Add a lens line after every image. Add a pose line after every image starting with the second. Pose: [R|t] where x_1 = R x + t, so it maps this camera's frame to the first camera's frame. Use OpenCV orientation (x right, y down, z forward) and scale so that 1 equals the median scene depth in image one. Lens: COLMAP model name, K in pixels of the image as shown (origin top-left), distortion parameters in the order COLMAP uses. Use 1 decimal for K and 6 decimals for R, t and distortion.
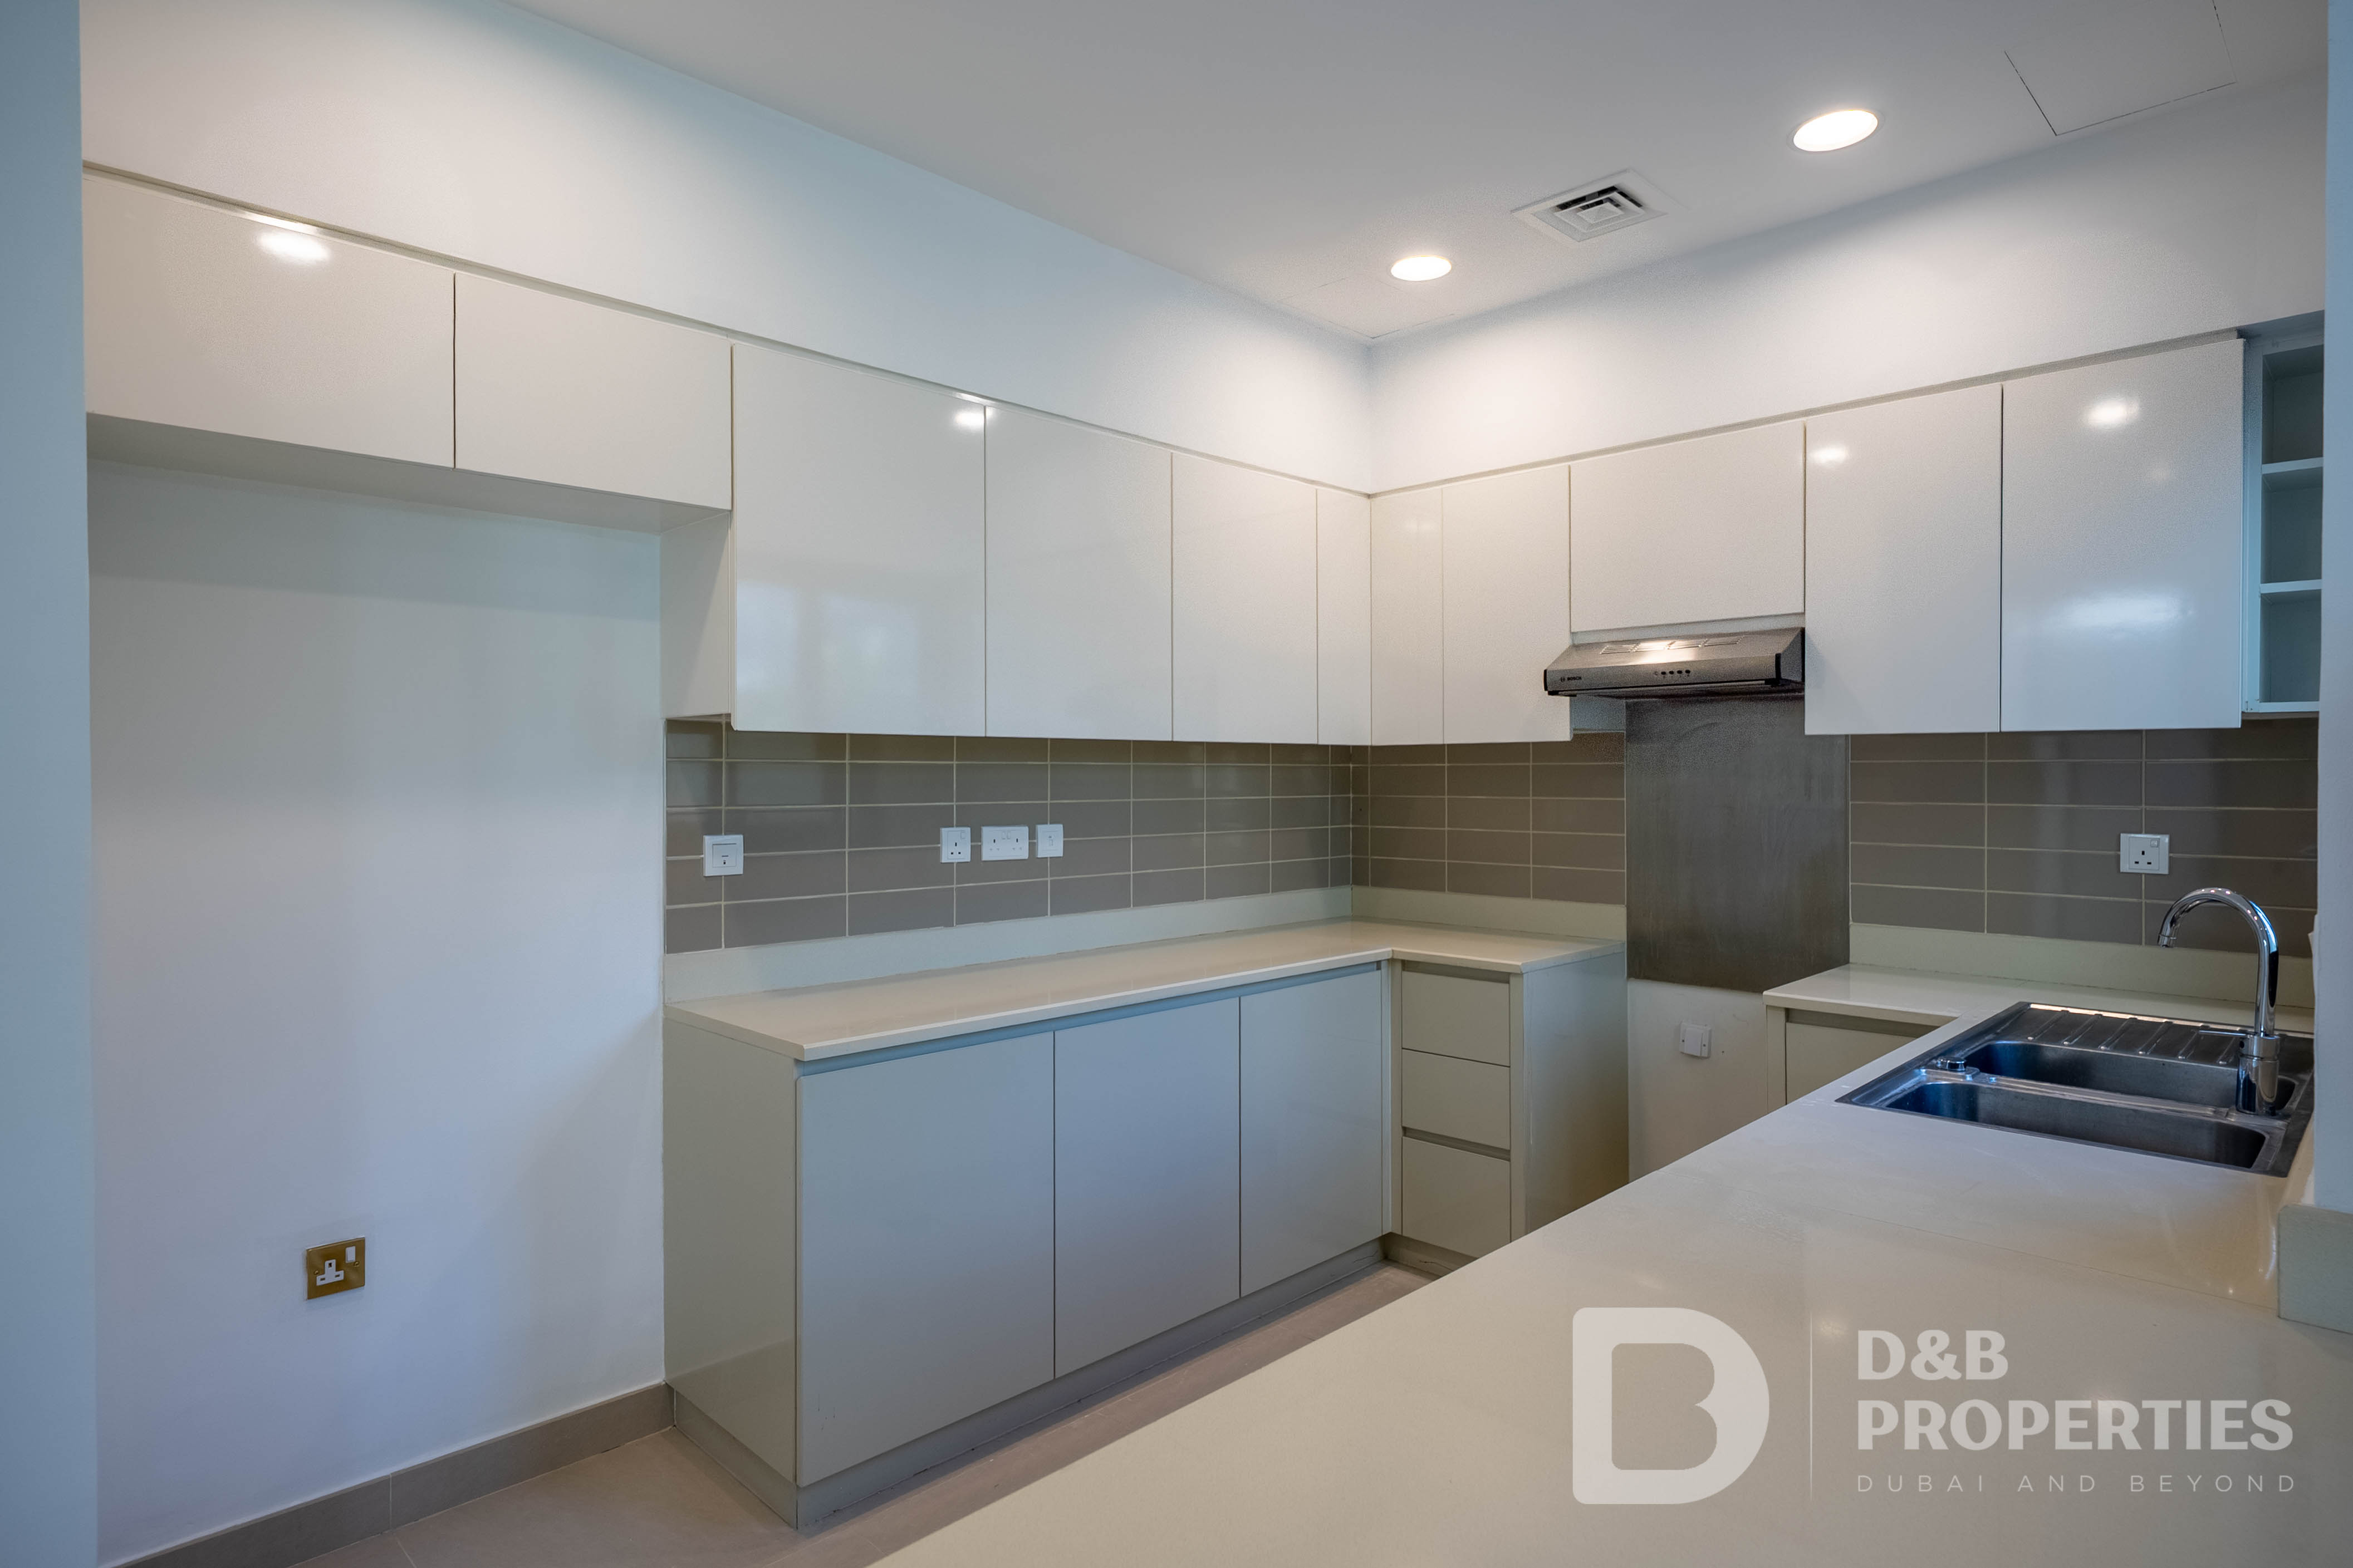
lens RADIAL K [[1298.6, 0, 1210.5], [0, 1298.6, 783.3], [0, 0, 1]] dist [-0.001128, 0.000476]
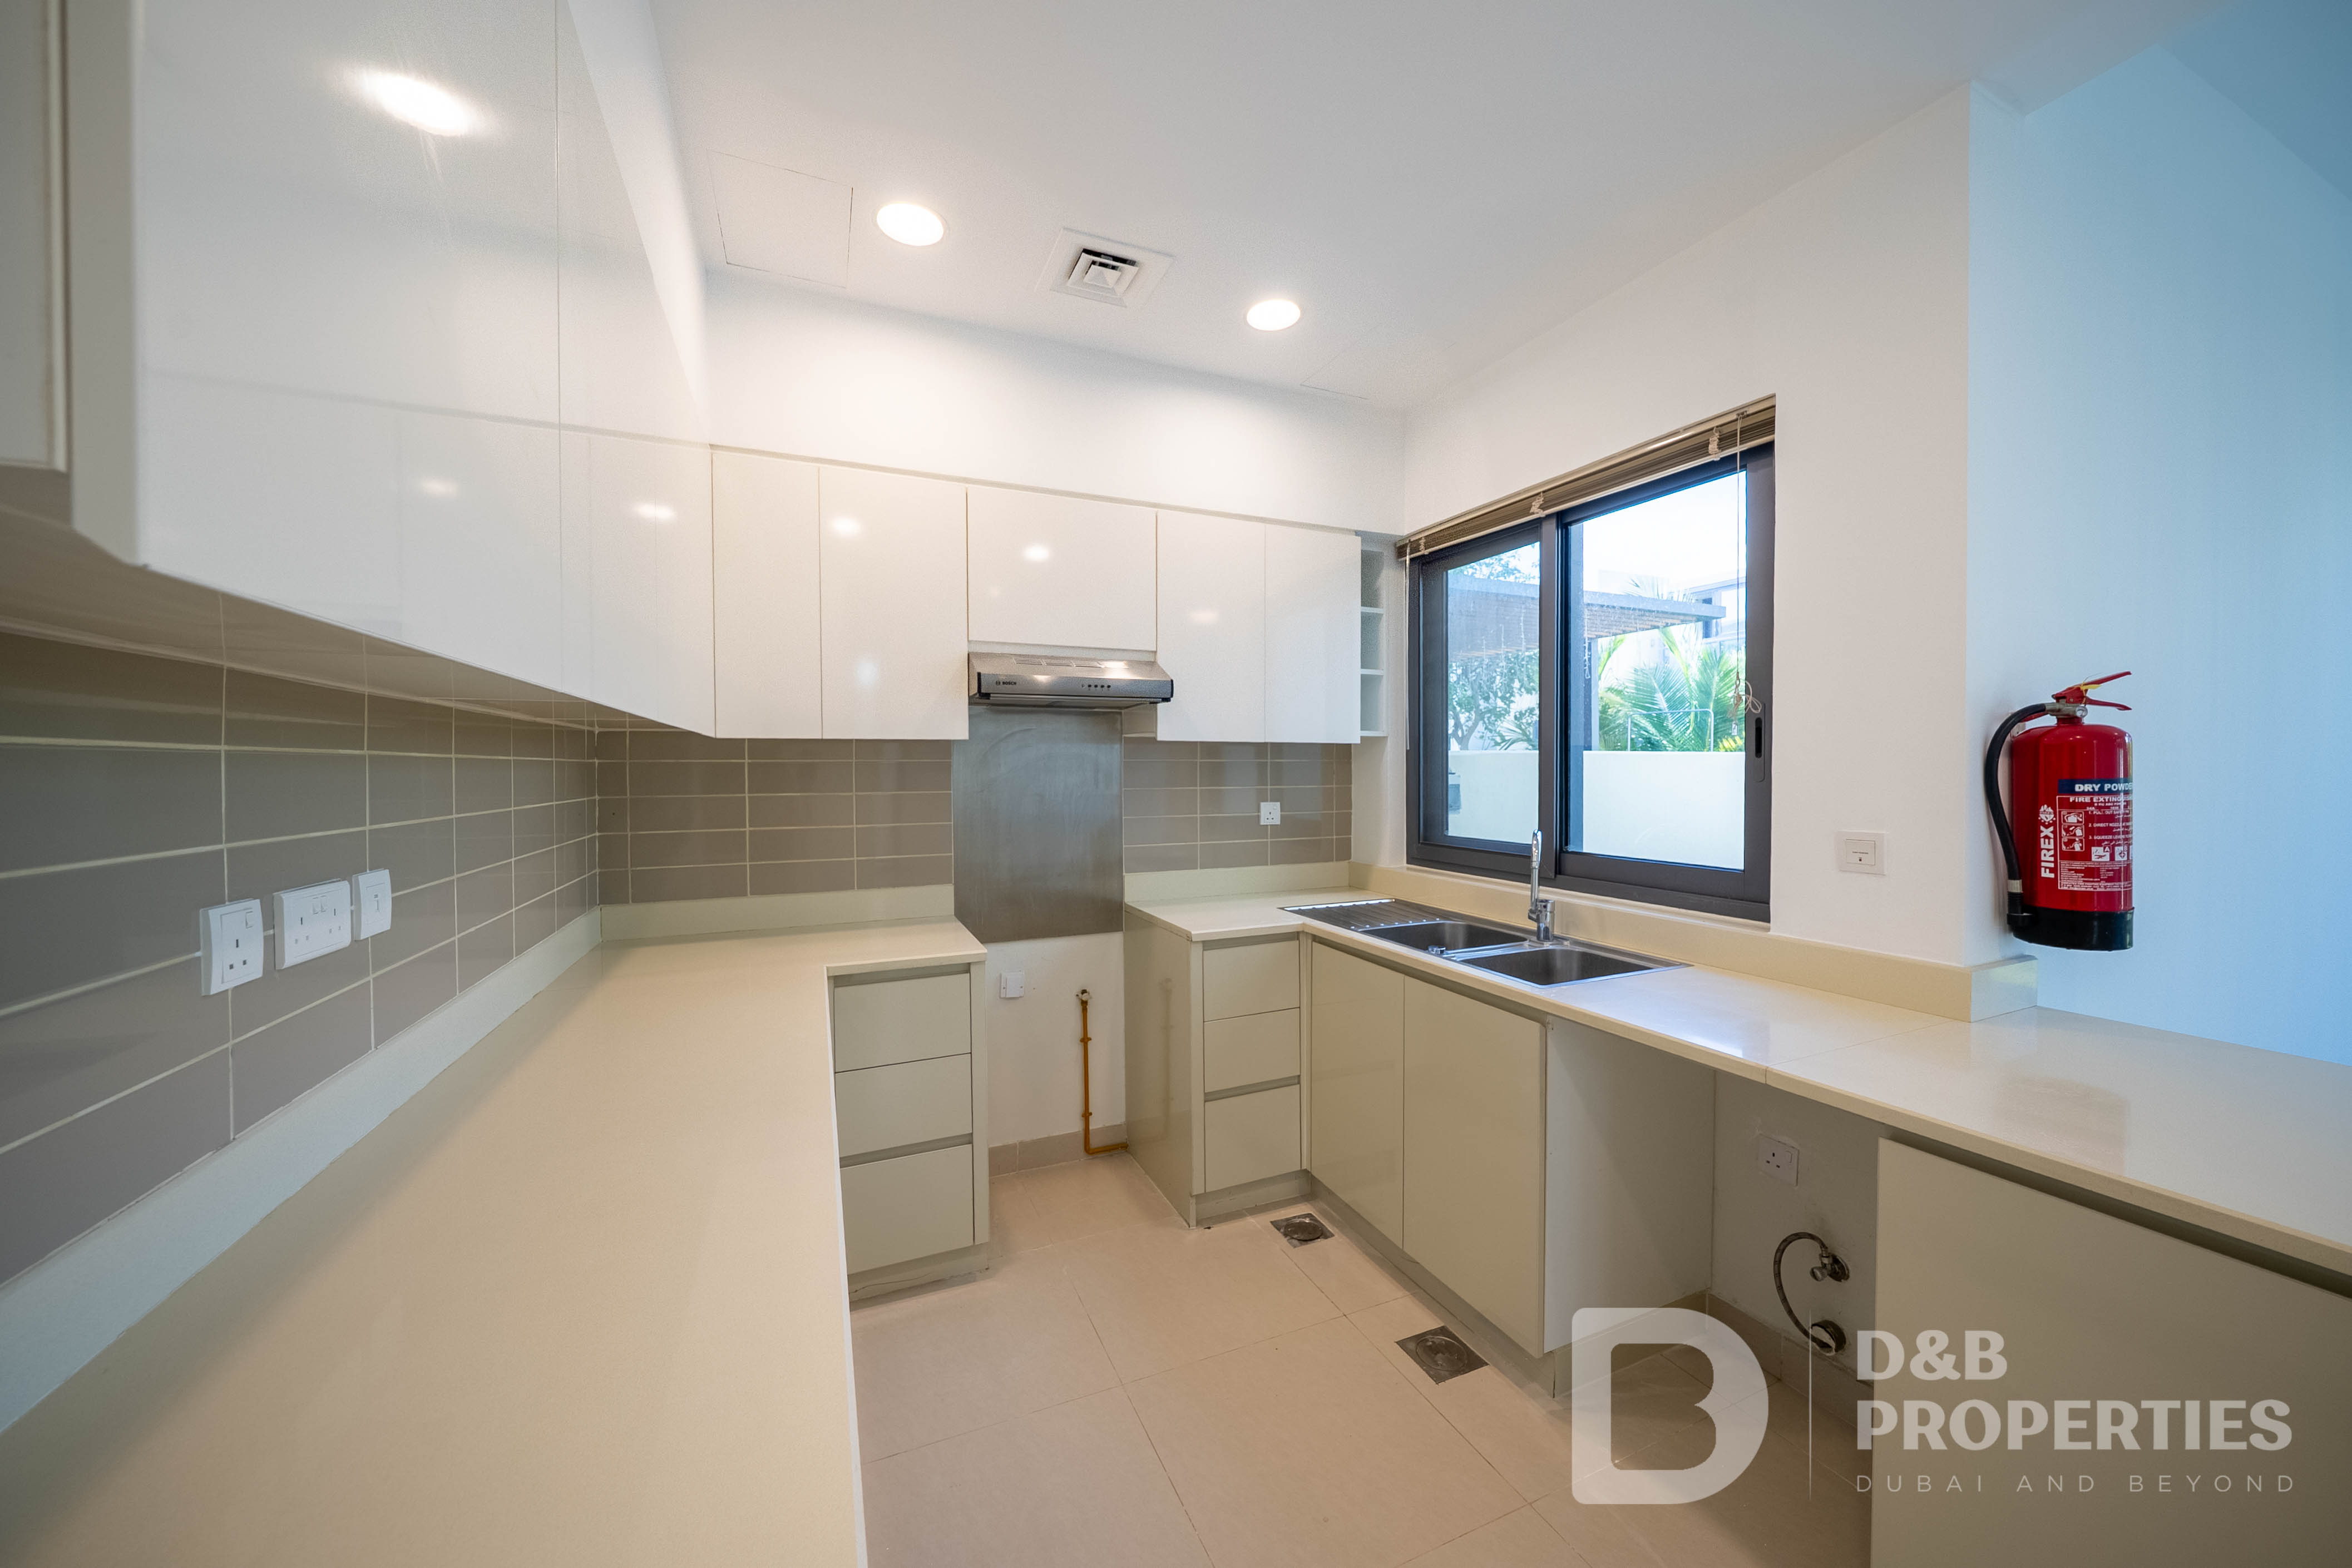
lens RADIAL K [[824.5, 0, 1183.6], [0, 824.5, 780.8], [0, 0, 1]] dist [-0.001855, -0.001170]
pose [[0.375818, -0.015593, 0.926562, -0.310983], [0.008813, 0.999873, 0.013252, -0.005697], [-0.926652, 0.003186, 0.375908, 0.594309]]
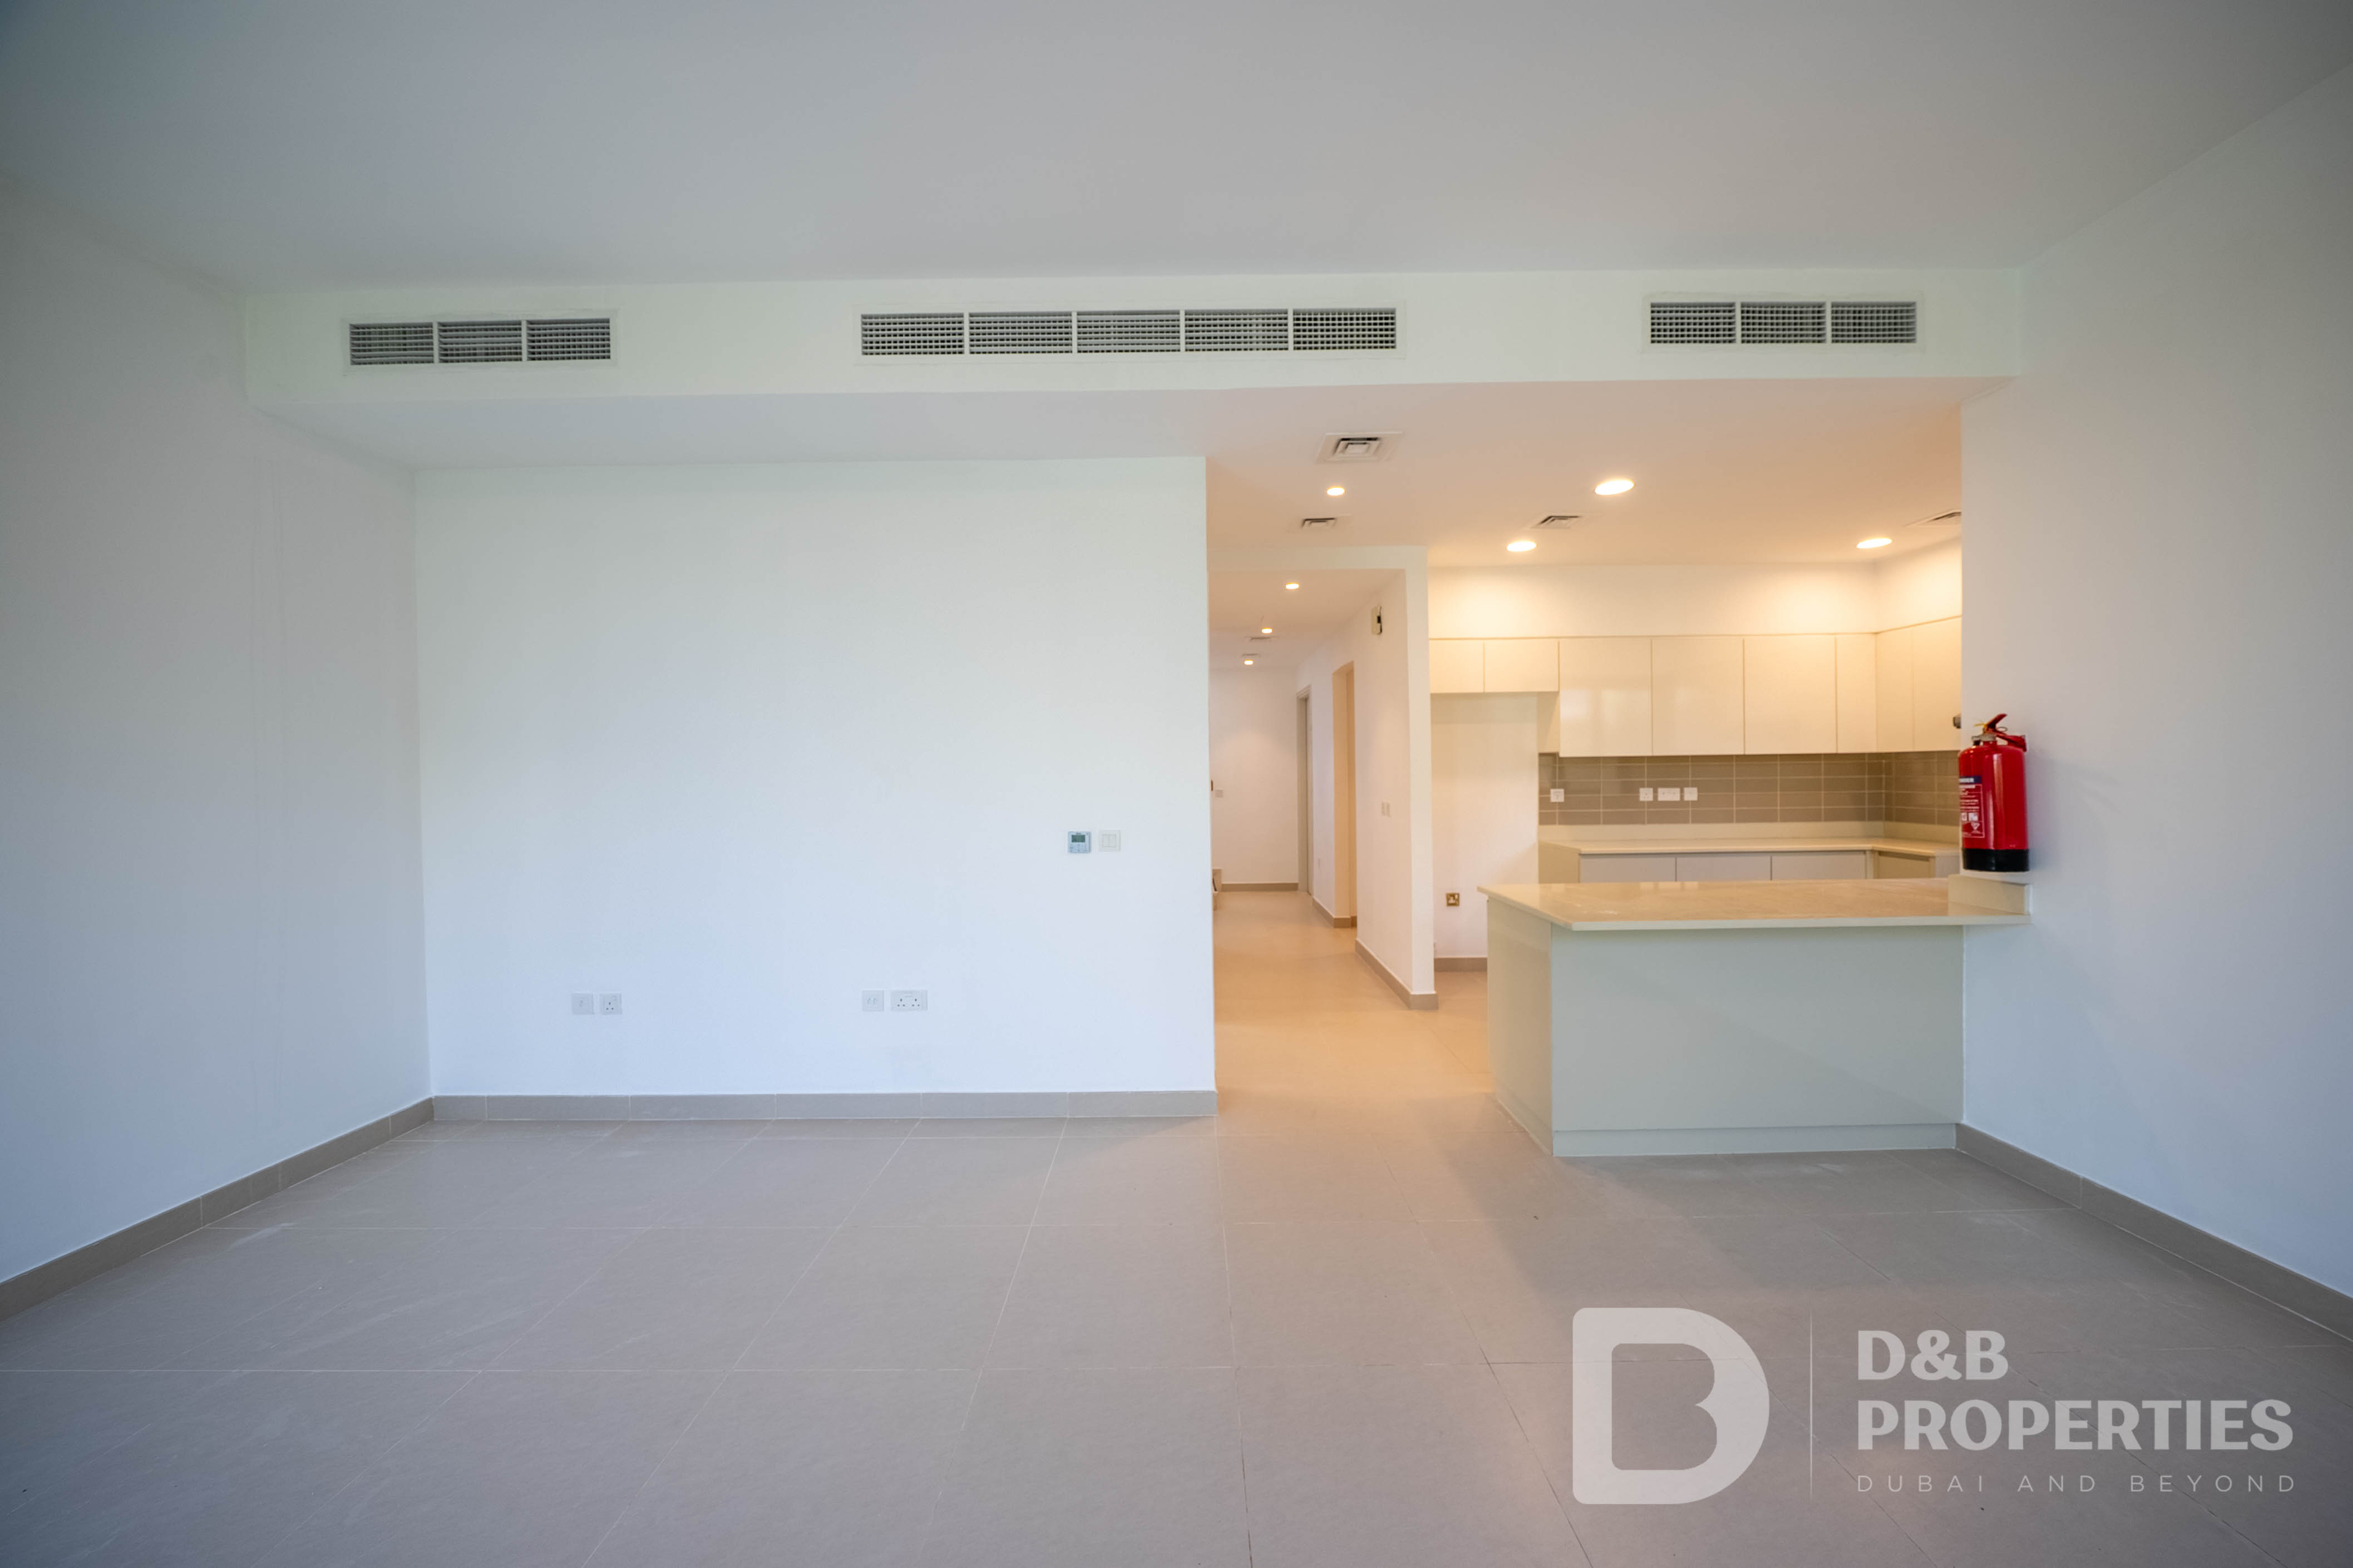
lens RADIAL K [[824.7, 0, 1166.7], [0, 824.7, 777.3], [0, 0, 1]] dist [-0.001855, -0.001170]
pose [[0.686265, -0.001236, -0.727351, 0.356310], [0.007536, 0.999957, 0.005411, -0.005293], [0.727313, -0.009195, 0.686245, -0.881380]]
